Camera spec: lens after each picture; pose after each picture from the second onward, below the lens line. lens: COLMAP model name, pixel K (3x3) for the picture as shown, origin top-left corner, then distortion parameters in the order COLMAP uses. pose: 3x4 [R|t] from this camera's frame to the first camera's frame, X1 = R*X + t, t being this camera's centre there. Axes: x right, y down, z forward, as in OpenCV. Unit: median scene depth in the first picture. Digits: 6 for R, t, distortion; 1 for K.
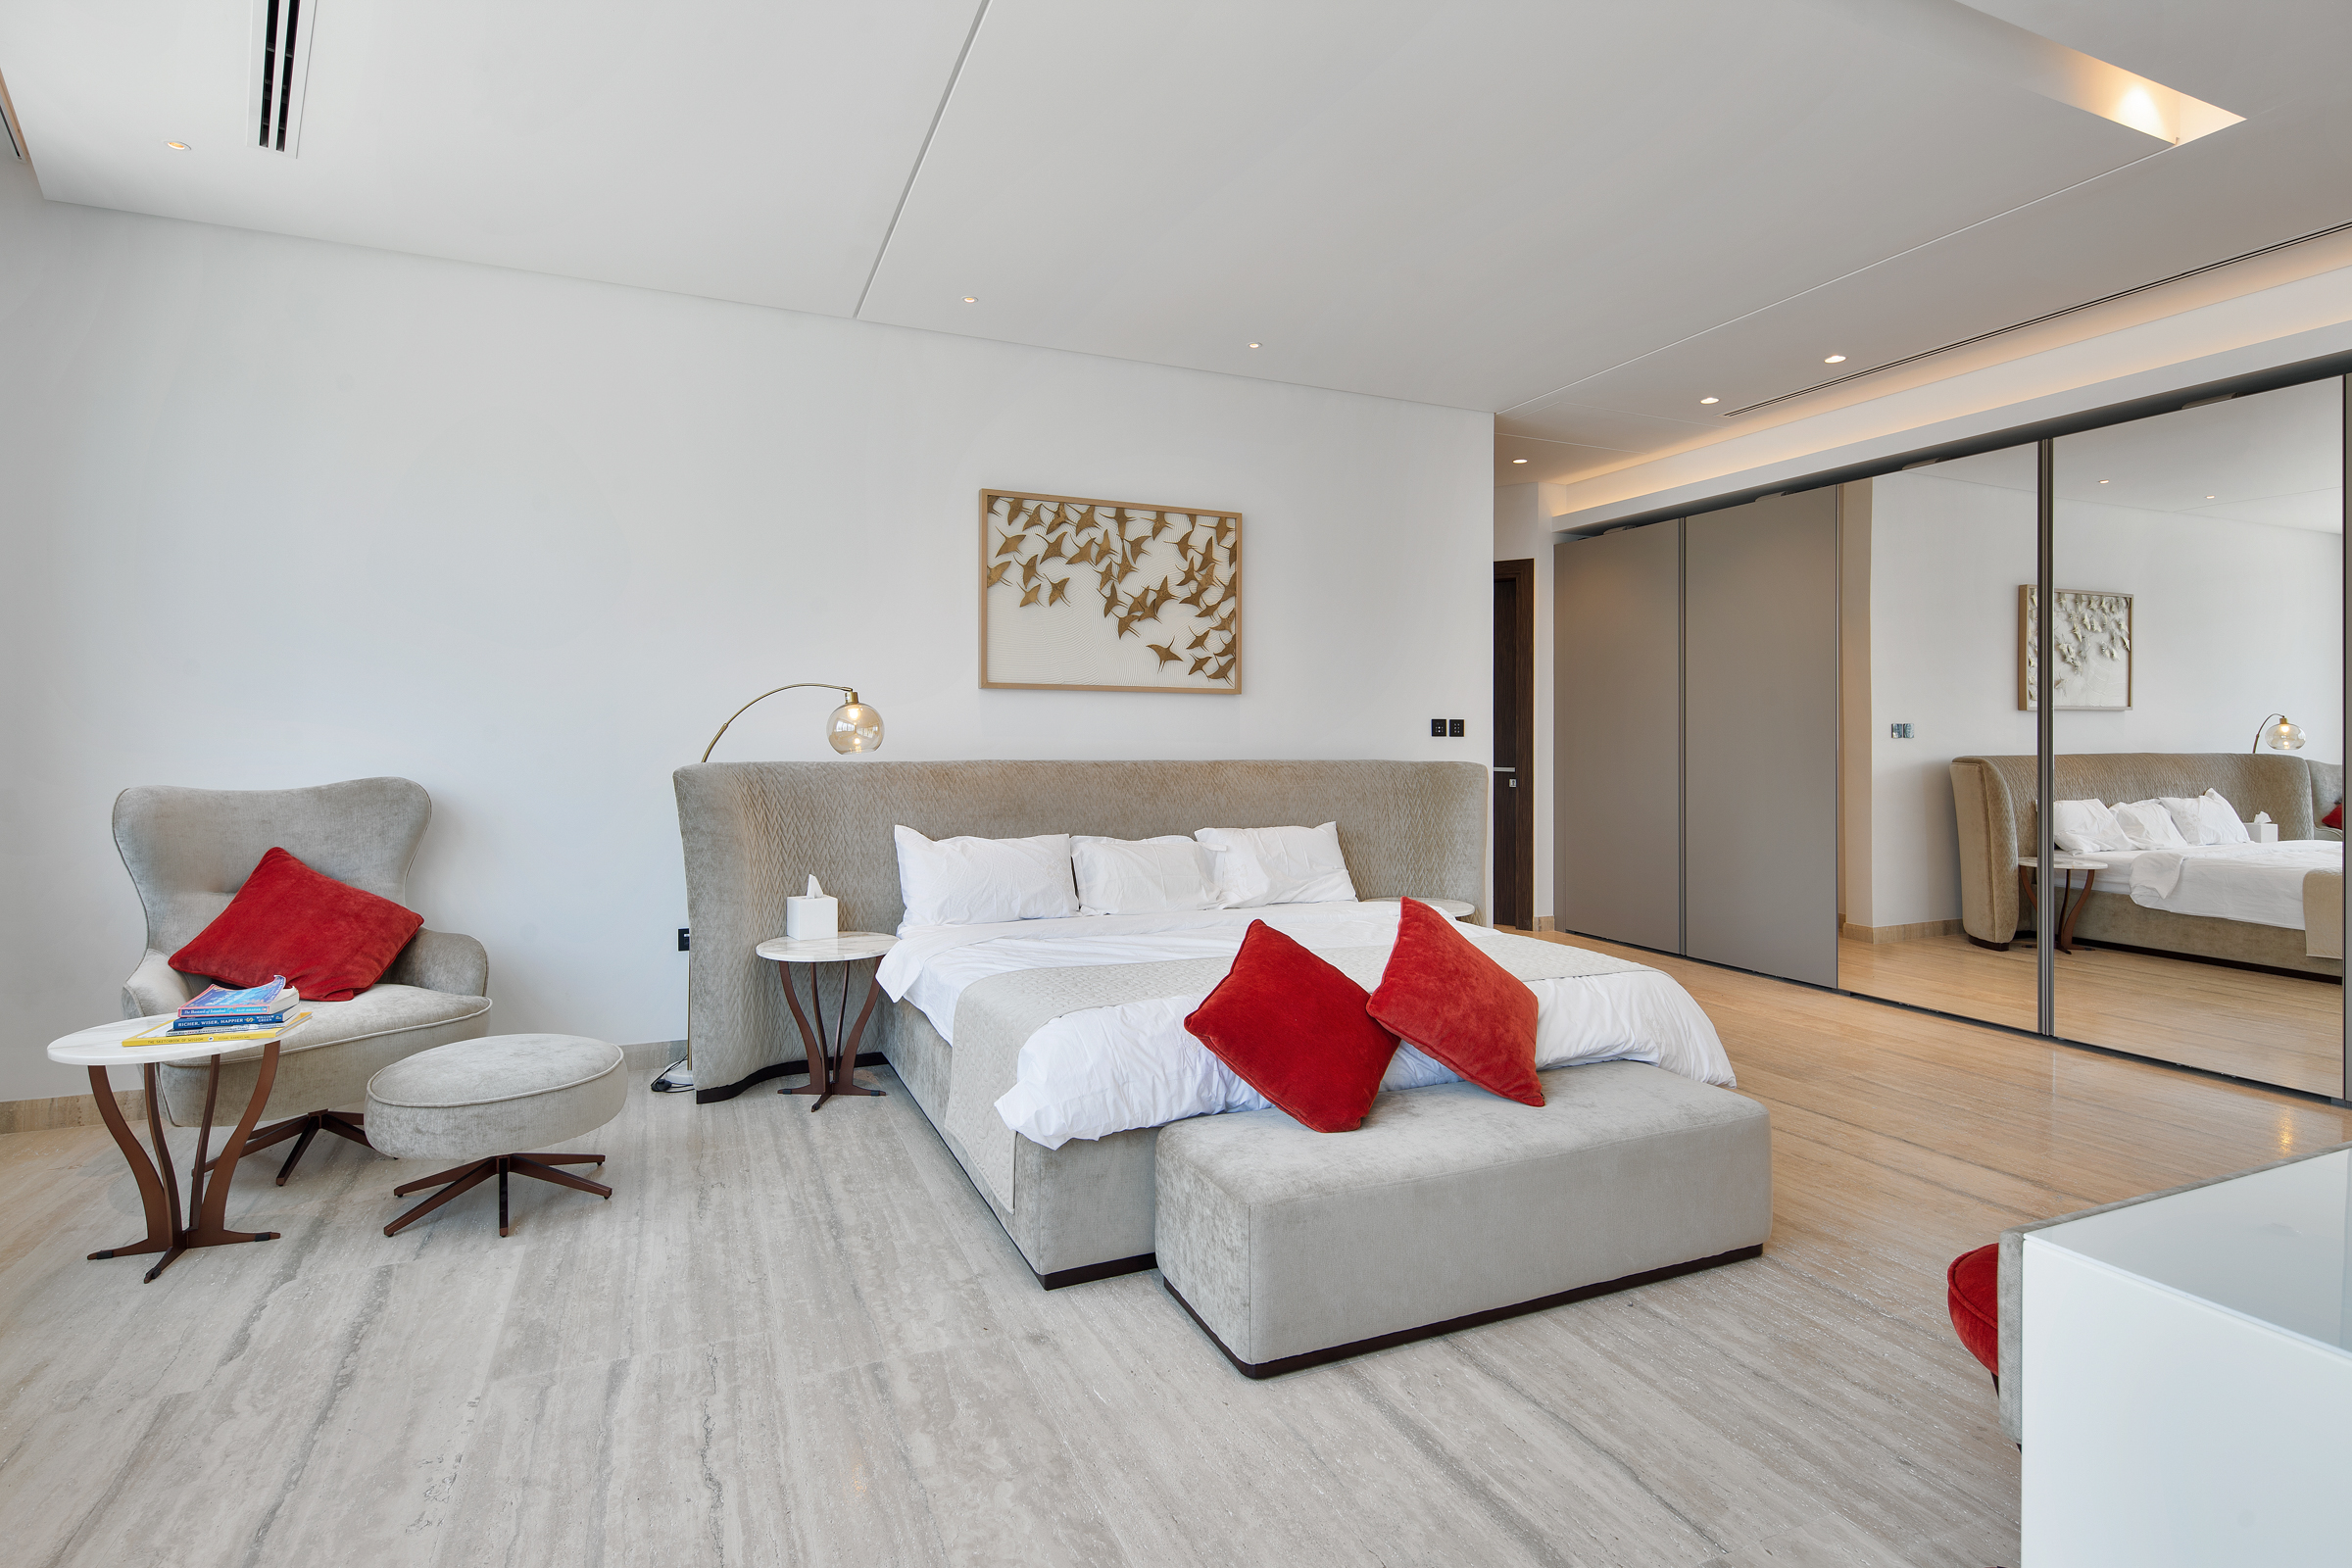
lens RADIAL K [[1142.8, 0, 1167.1], [0, 1142.8, 726.2], [0, 0, 1]] dist [-0.002067, -0.000337]
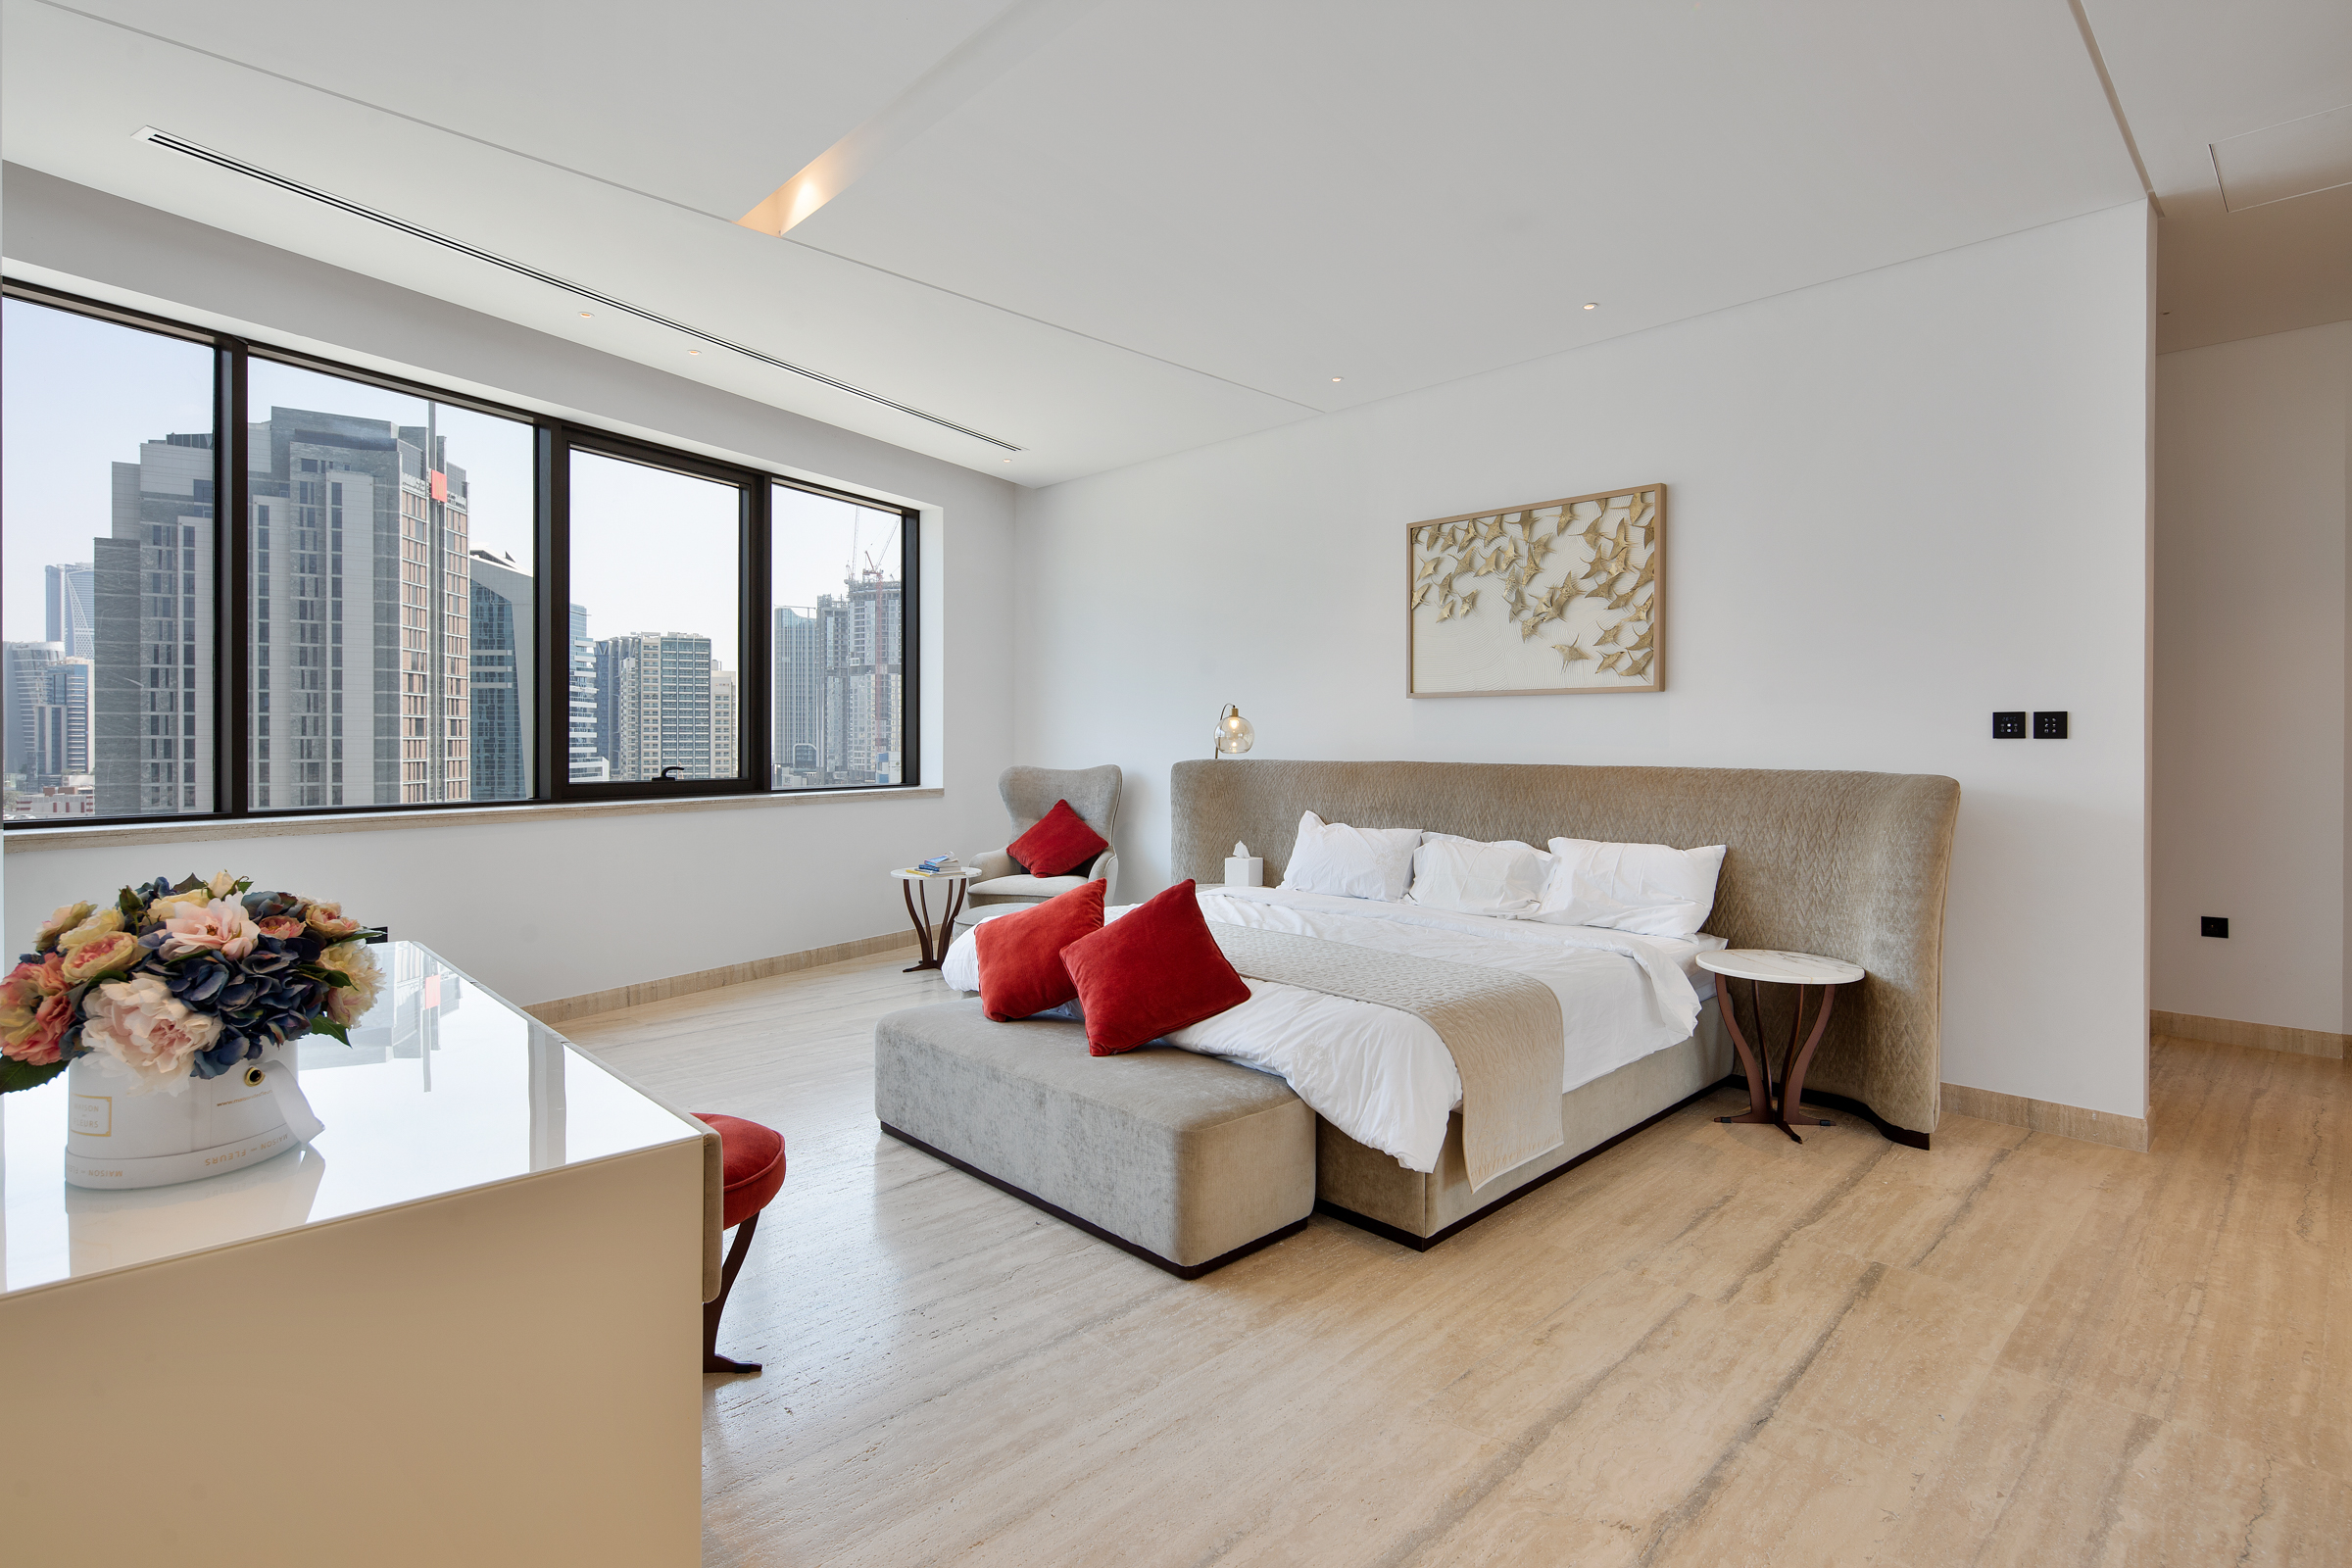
lens RADIAL K [[1129.5, 0, 1174.1], [0, 1129.5, 742.5], [0, 0, 1]] dist [-0.002631, -0.000328]
pose [[0.347869, -0.002099, -0.937541, 0.784381], [0.010692, 0.999941, 0.001729, 0.005966], [0.937482, -0.010626, 0.347871, 0.371874]]
